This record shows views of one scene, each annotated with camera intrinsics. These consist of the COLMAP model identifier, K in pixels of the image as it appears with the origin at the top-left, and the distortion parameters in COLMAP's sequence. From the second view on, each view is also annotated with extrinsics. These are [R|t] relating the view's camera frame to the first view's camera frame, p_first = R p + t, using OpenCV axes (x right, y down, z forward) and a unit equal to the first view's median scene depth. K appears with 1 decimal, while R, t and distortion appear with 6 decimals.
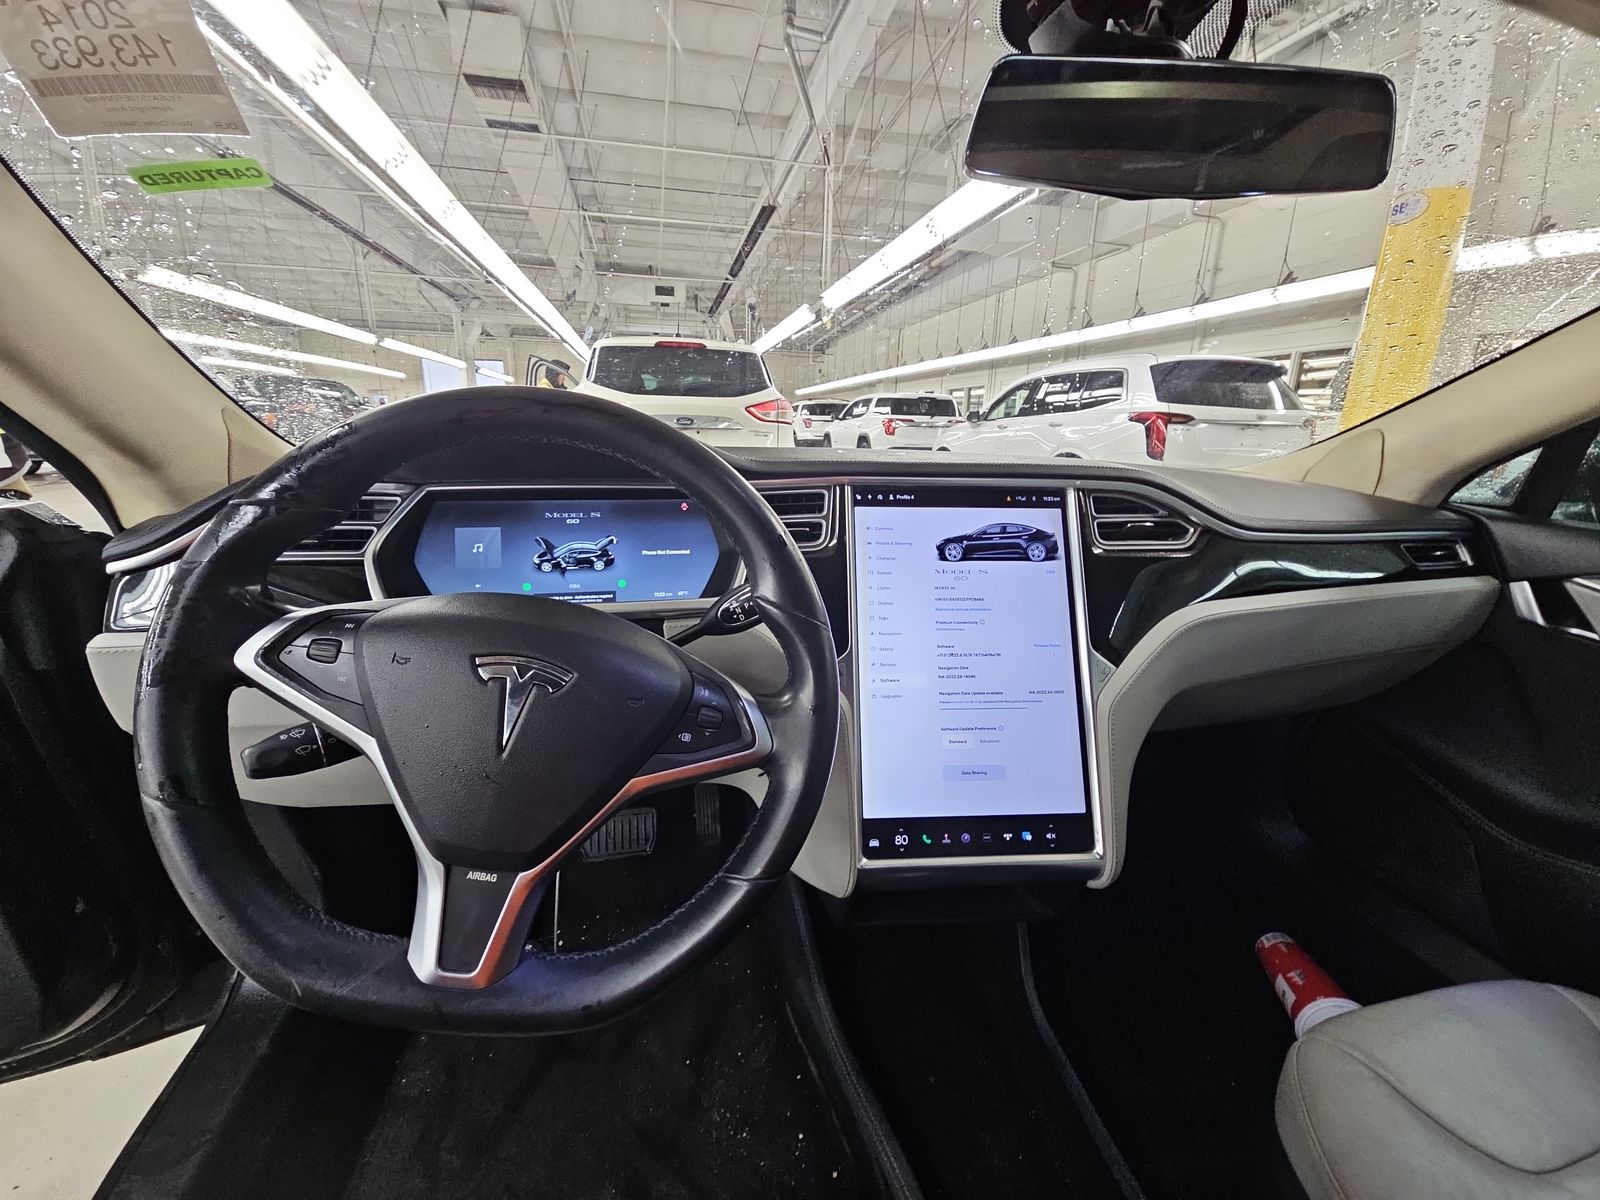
lens RADIAL K [[666.1, 0, 800.0], [0, 666.1, 600.0], [0, 0, 1]] dist [0.015583, -0.008363]
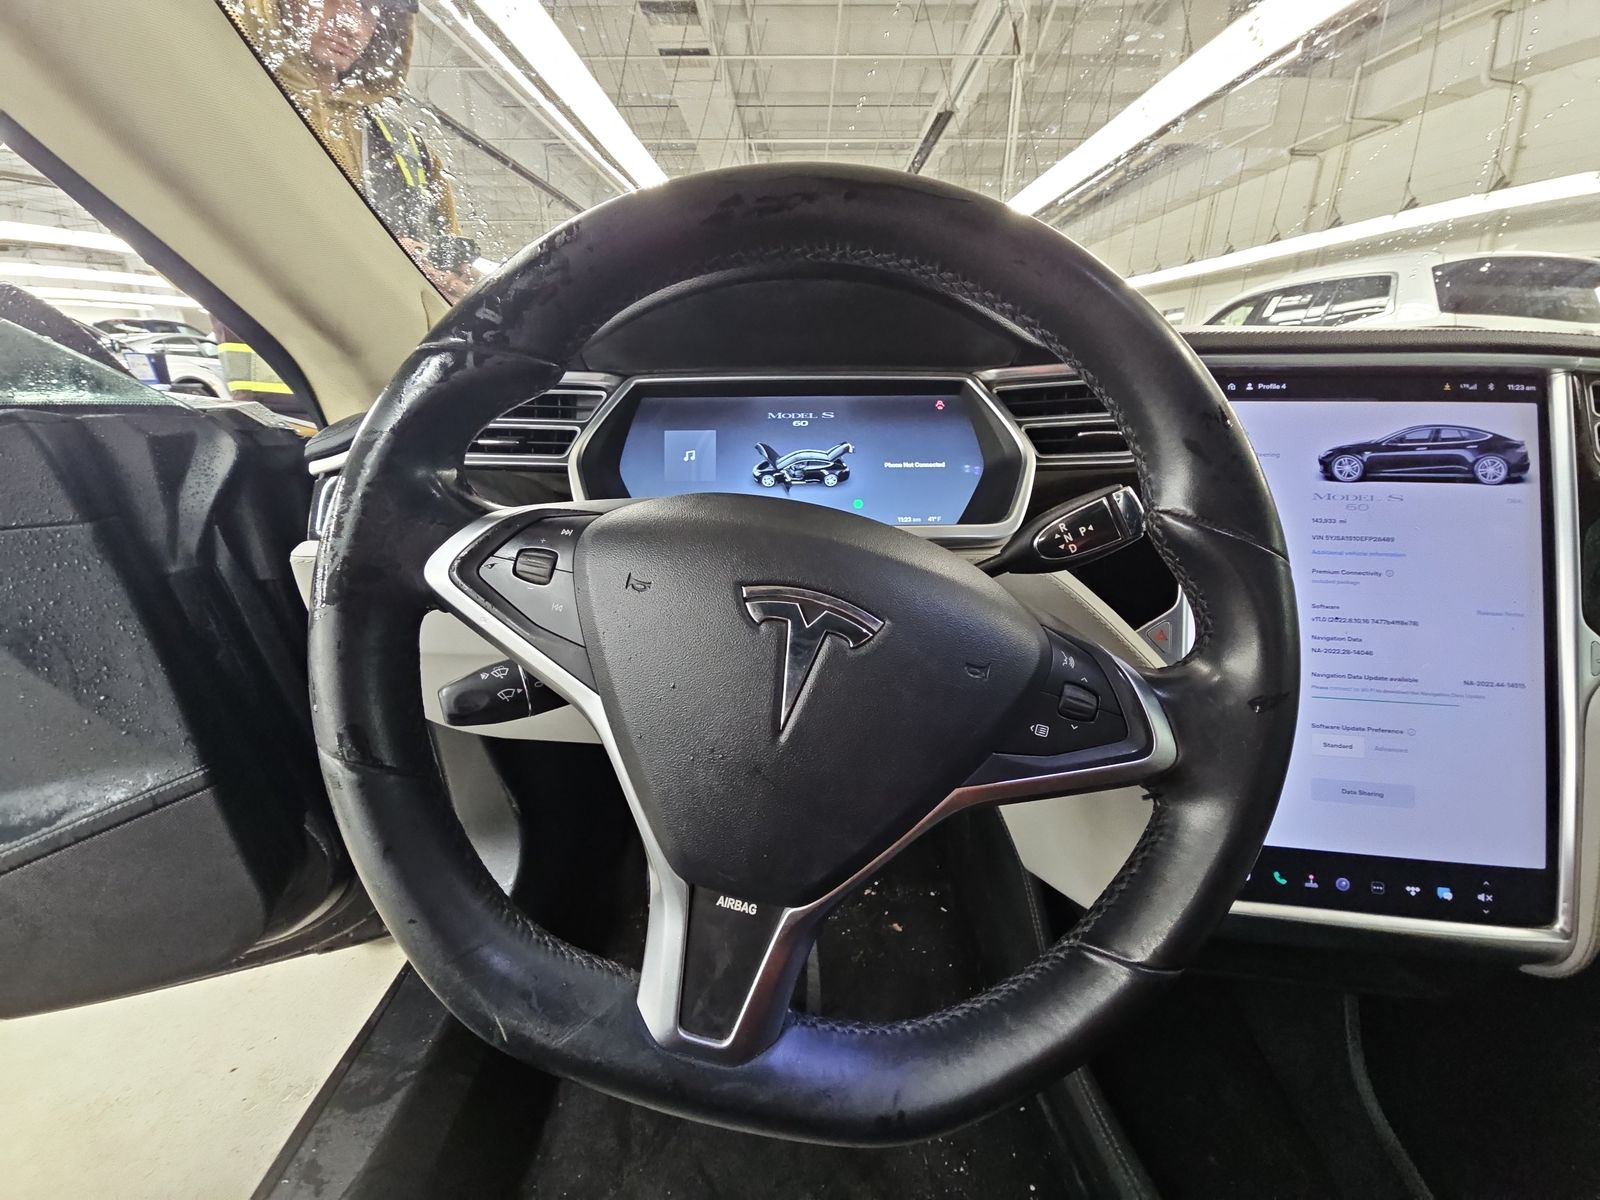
lens RADIAL K [[685.1, 0, 800.0], [0, 685.1, 600.0], [0, 0, 1]] dist [0.012662, -0.010023]
pose [[0.973930, 0.052808, -0.220615, -0.192391], [-0.034854, 0.995814, 0.084497, 0.027921], [0.224154, -0.074605, 0.971694, 0.248952]]
